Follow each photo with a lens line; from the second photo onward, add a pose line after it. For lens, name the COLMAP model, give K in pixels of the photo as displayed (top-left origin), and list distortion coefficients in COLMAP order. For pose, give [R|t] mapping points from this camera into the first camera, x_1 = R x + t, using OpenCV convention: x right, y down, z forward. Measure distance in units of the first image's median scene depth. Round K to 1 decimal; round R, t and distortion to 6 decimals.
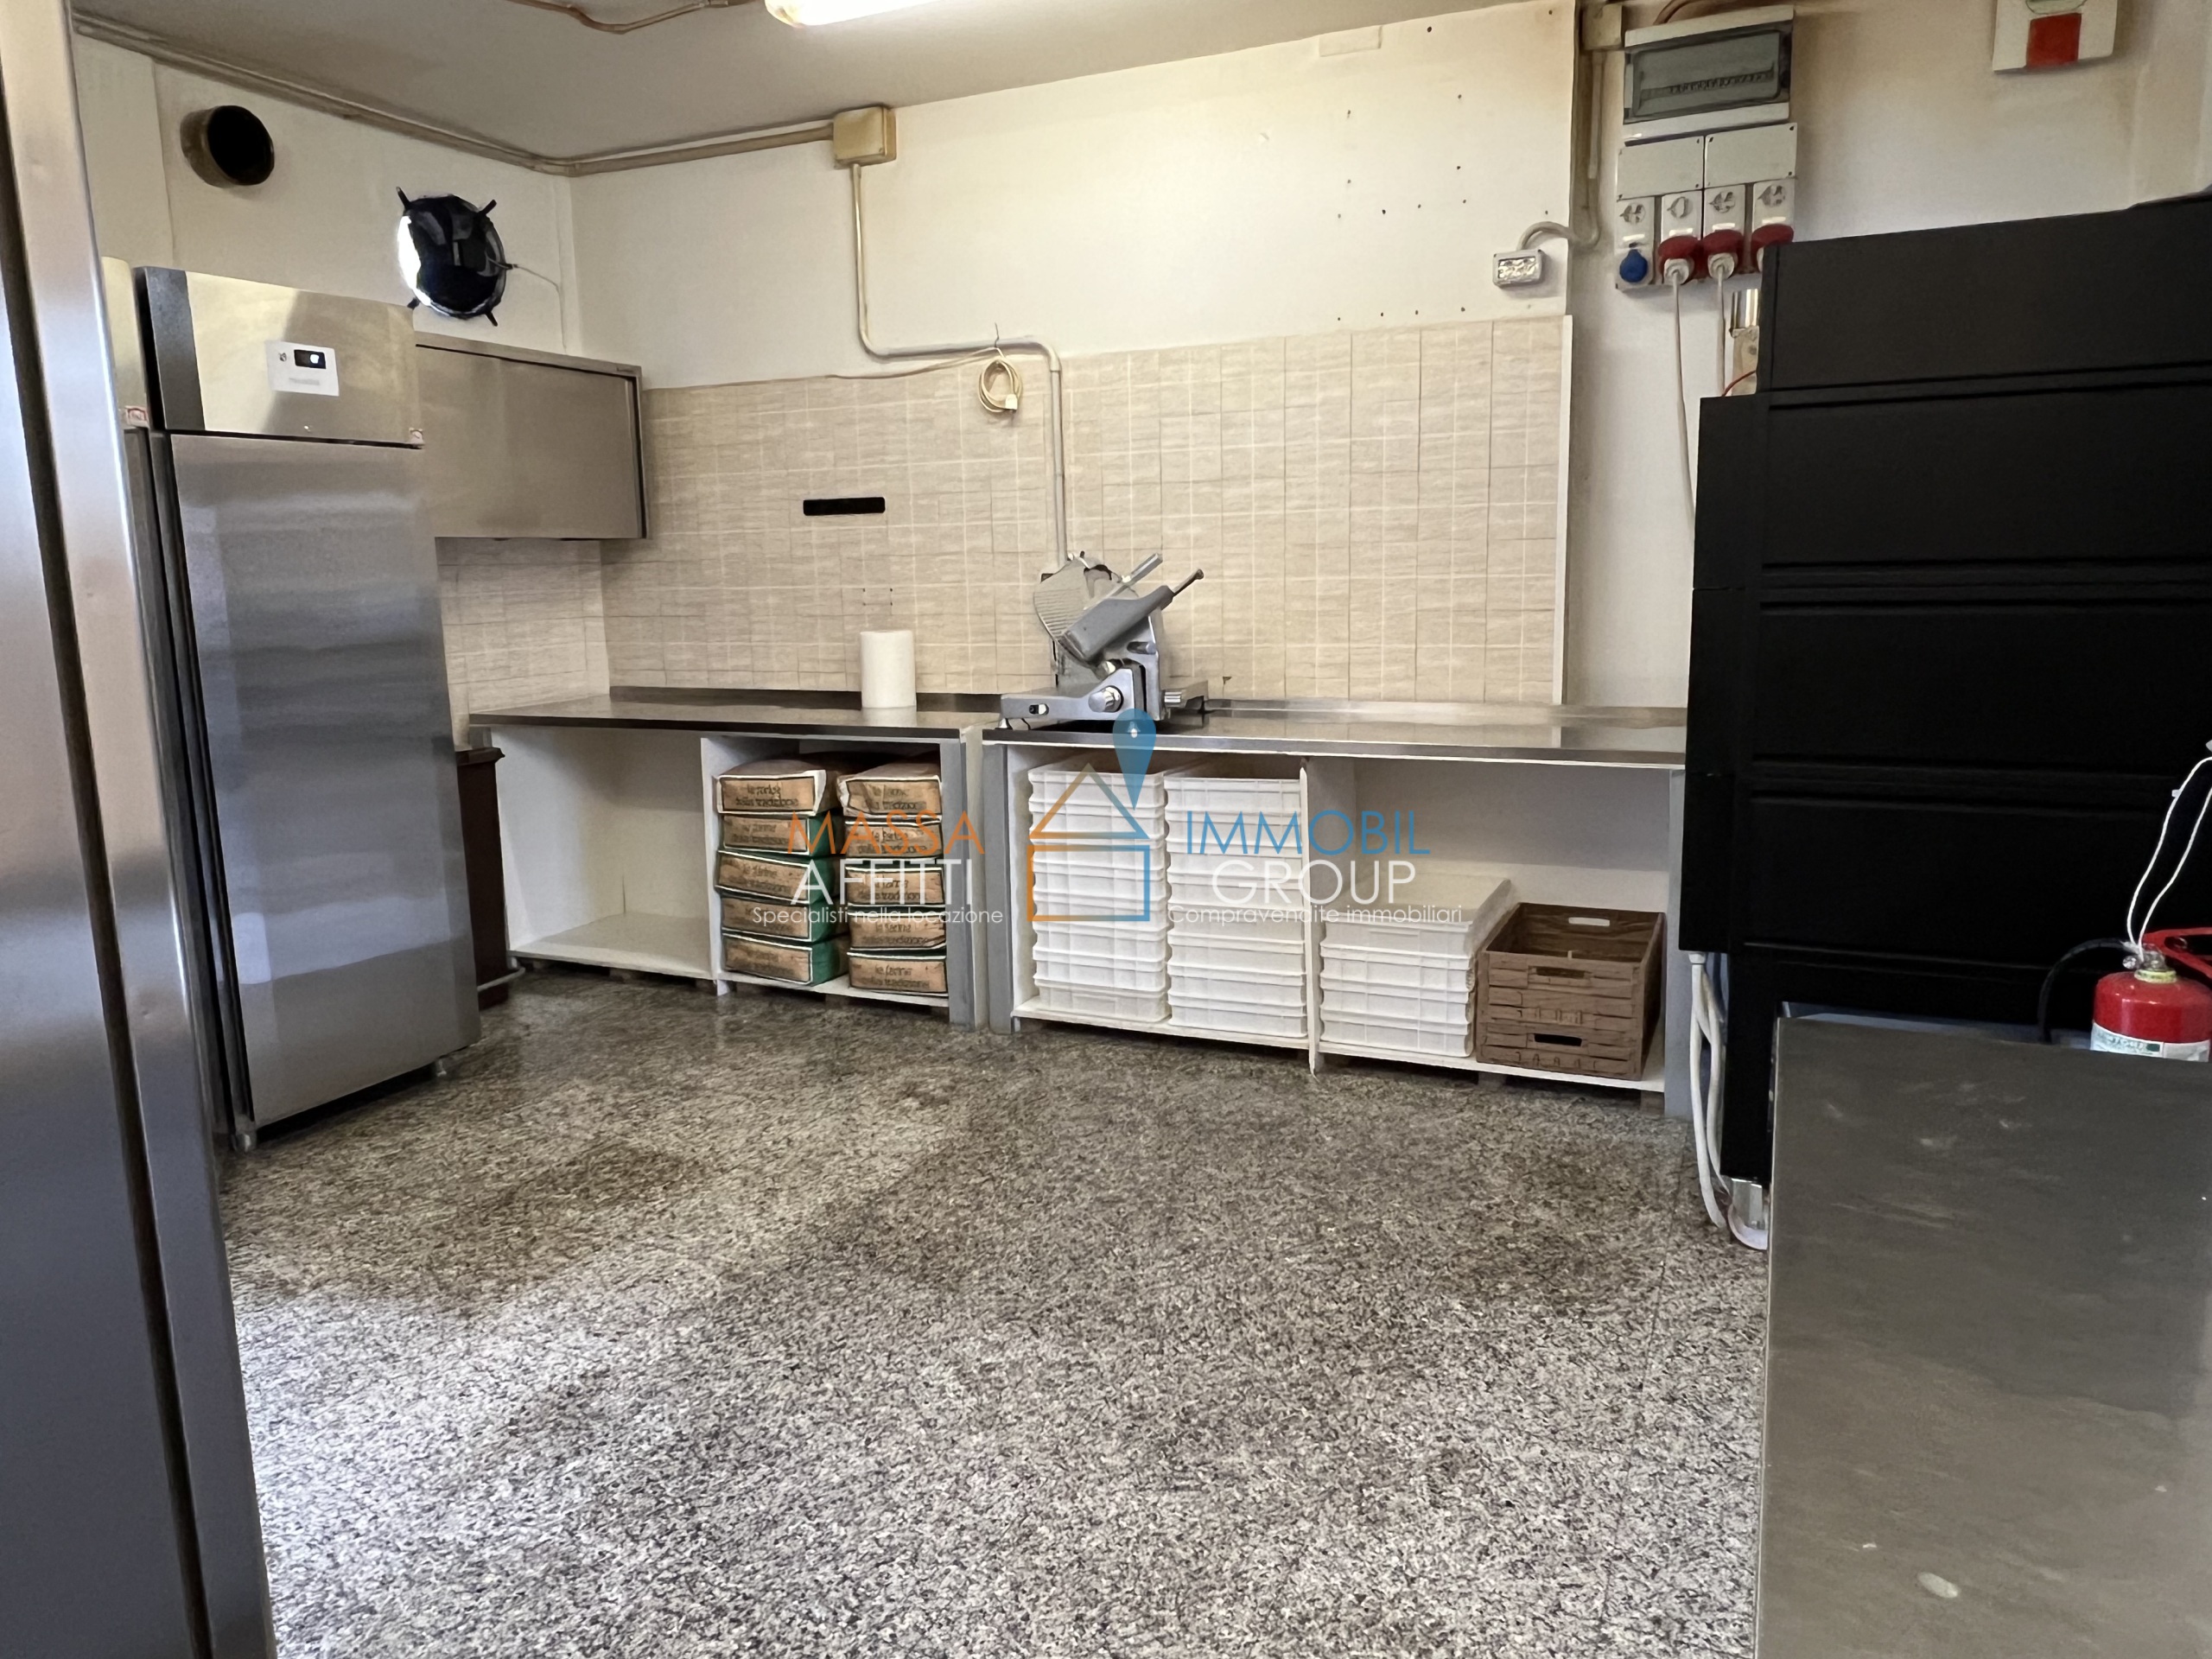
lens RADIAL K [[1512.2, 0, 1079.2], [0, 1512.2, 815.9], [0, 0, 1]] dist [0.002104, -0.004459]
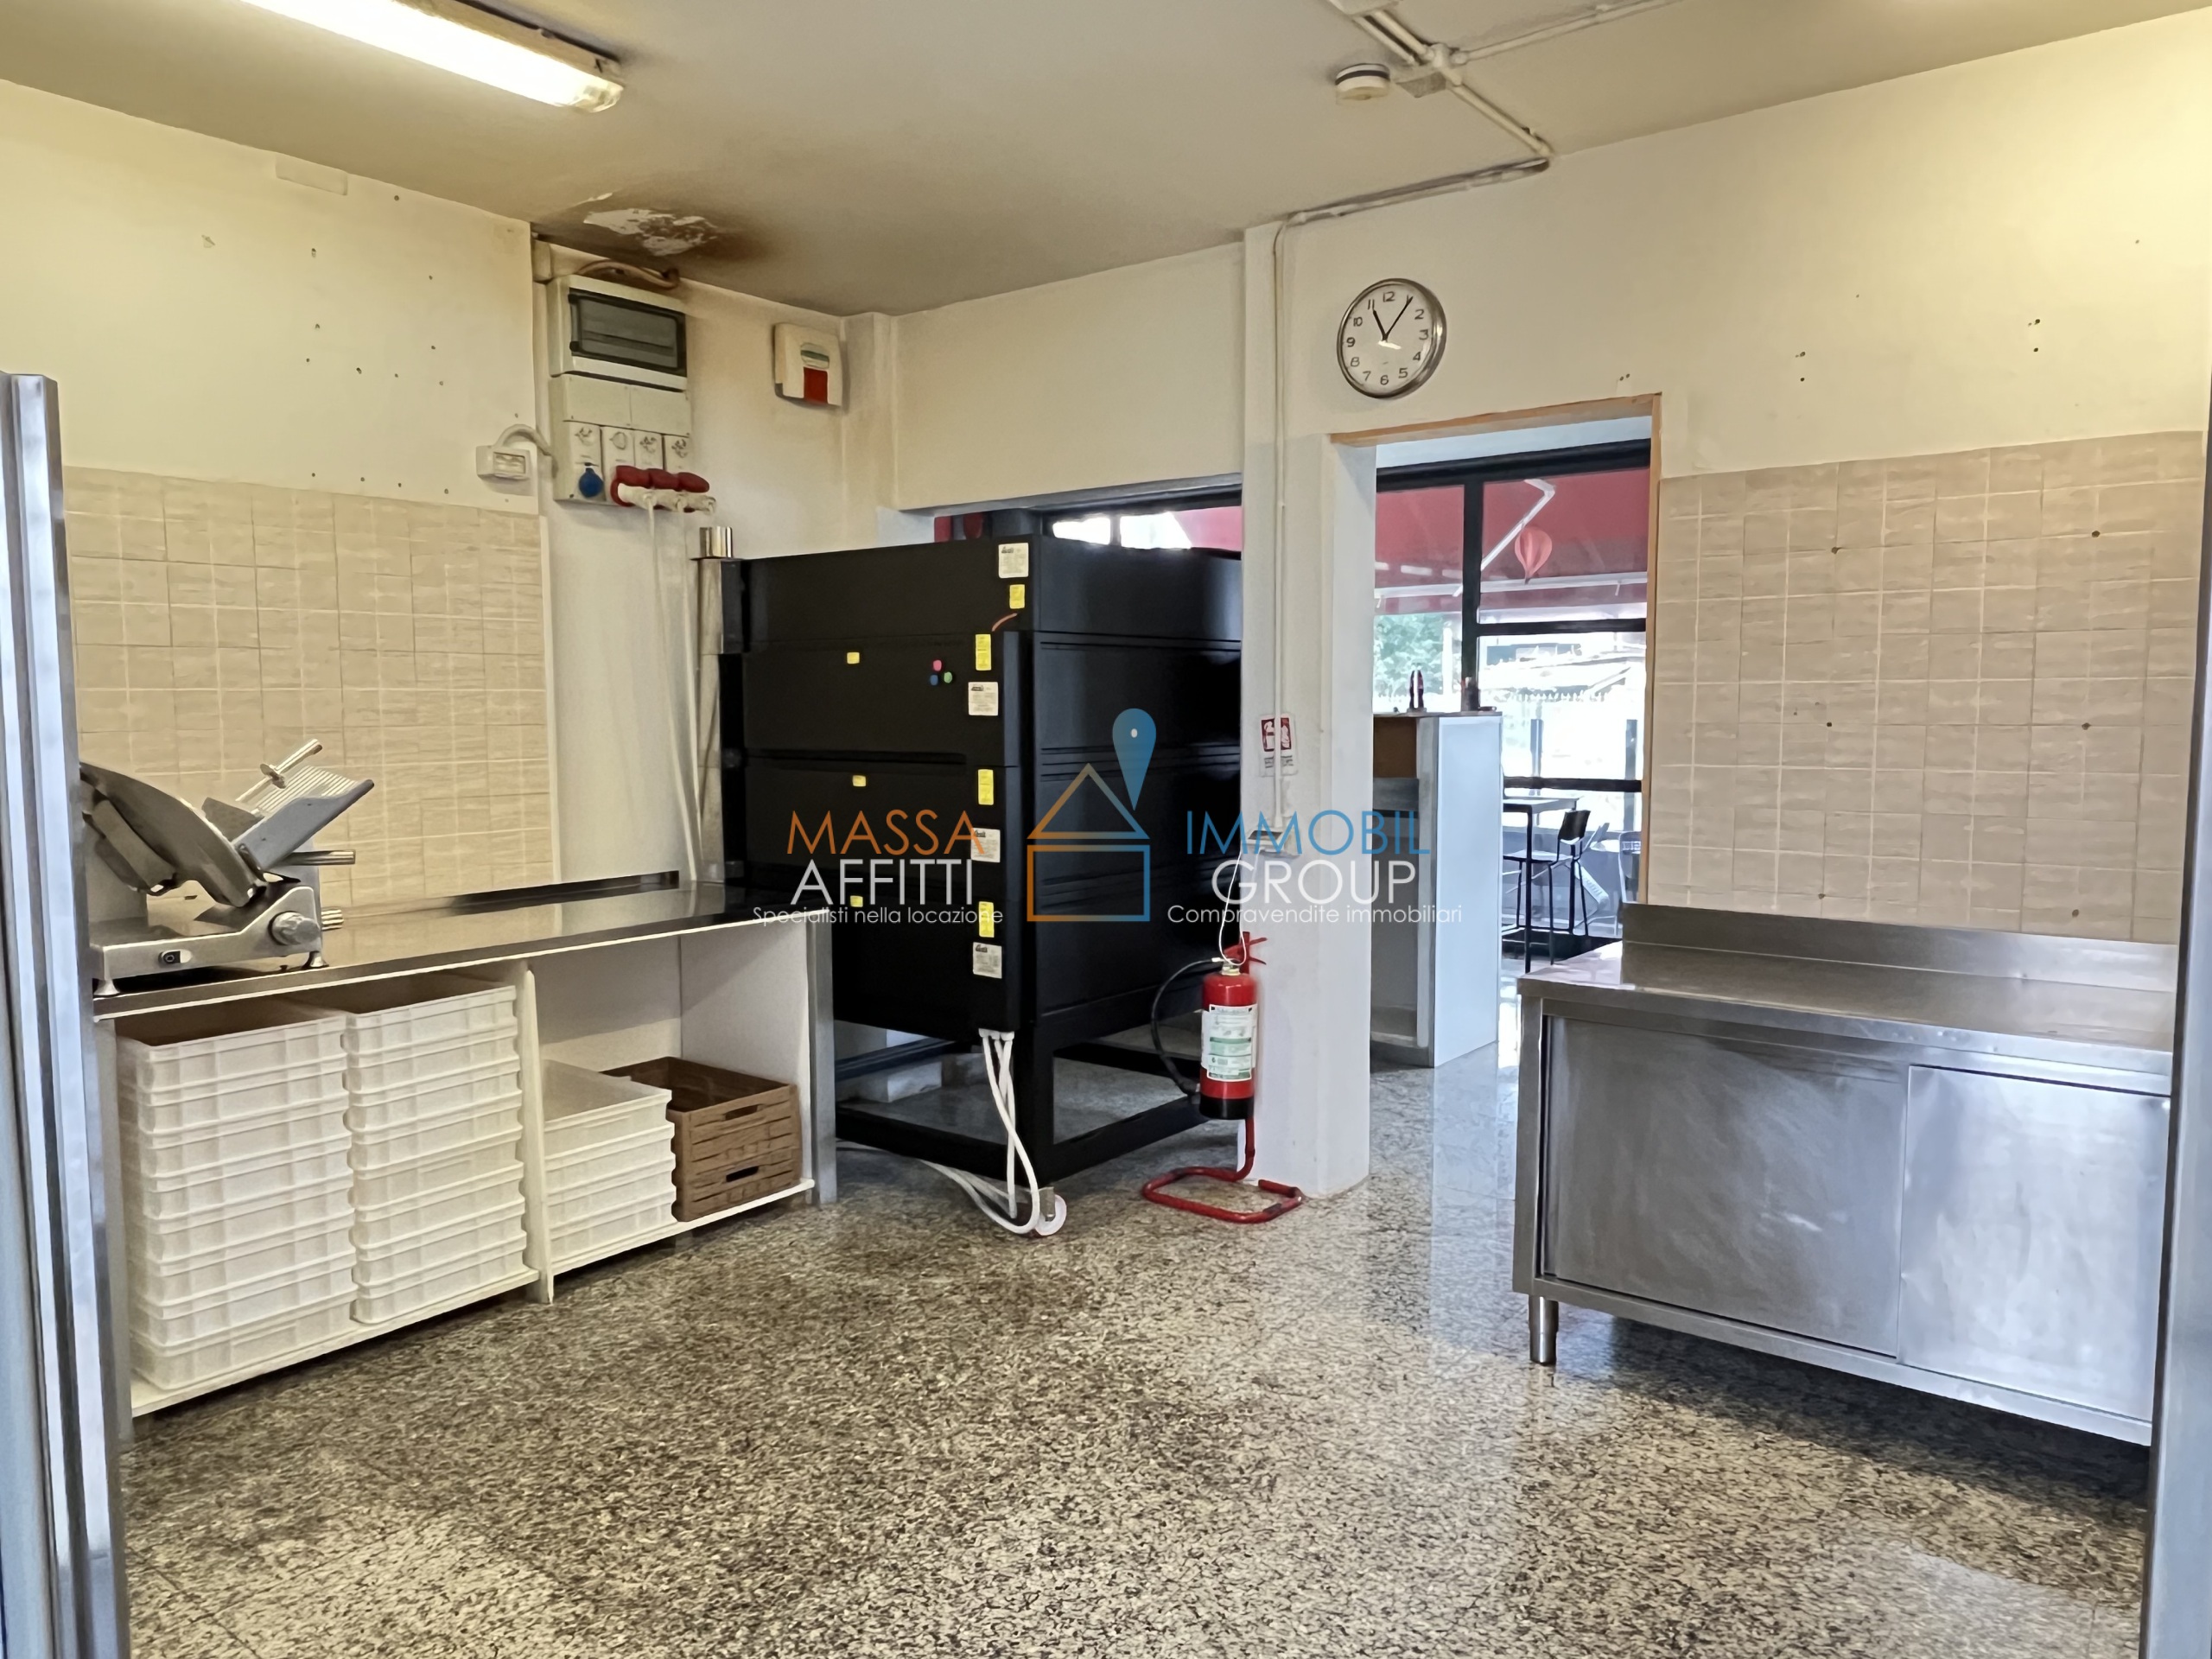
lens RADIAL K [[1512.2, 0, 1089.1], [0, 1512.2, 828.9], [0, 0, 1]] dist [0.002104, -0.004459]
pose [[0.225651, -0.060667, 0.972317, -0.640932], [0.163631, 0.986240, 0.023561, -0.079699], [-0.960368, 0.153784, 0.232473, 0.430472]]
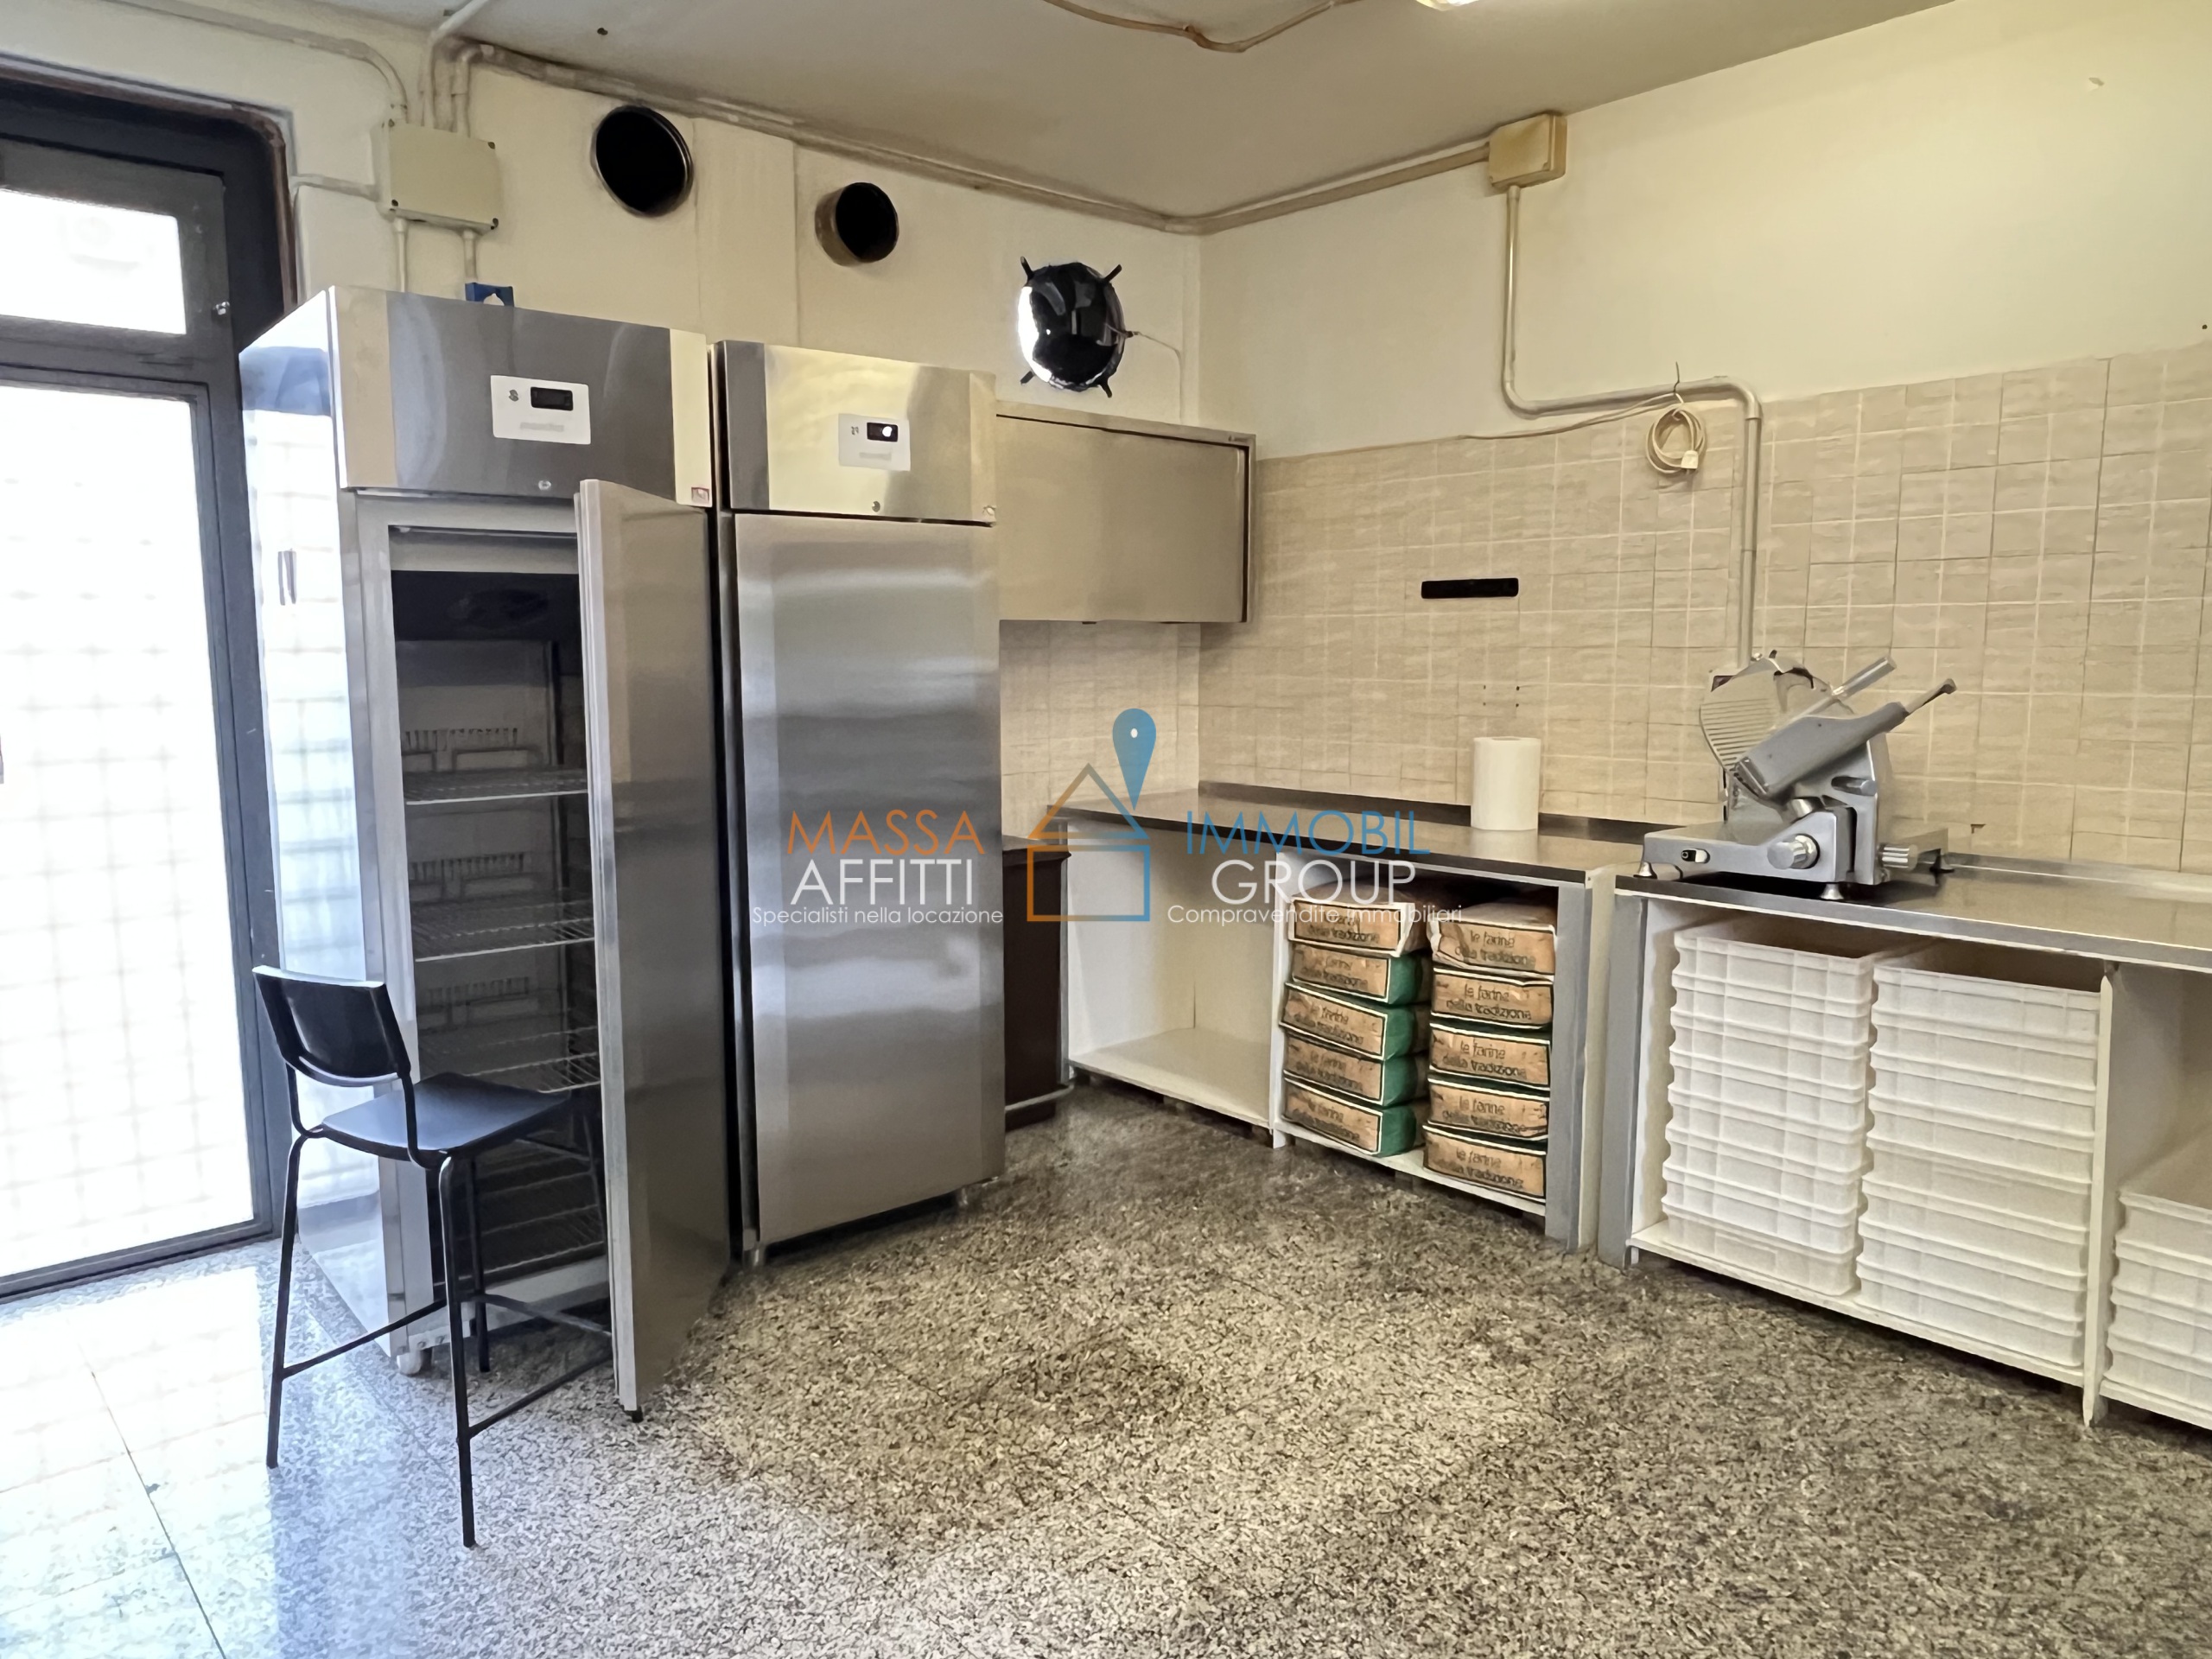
lens RADIAL K [[1512.2, 0, 1081.2], [0, 1512.2, 834.0], [0, 0, 1]] dist [0.002104, -0.004459]
pose [[0.912607, 0.070900, -0.402644, -0.003375], [-0.085415, 0.996180, -0.018181, -0.042971], [0.399816, 0.050984, 0.915176, 0.183976]]
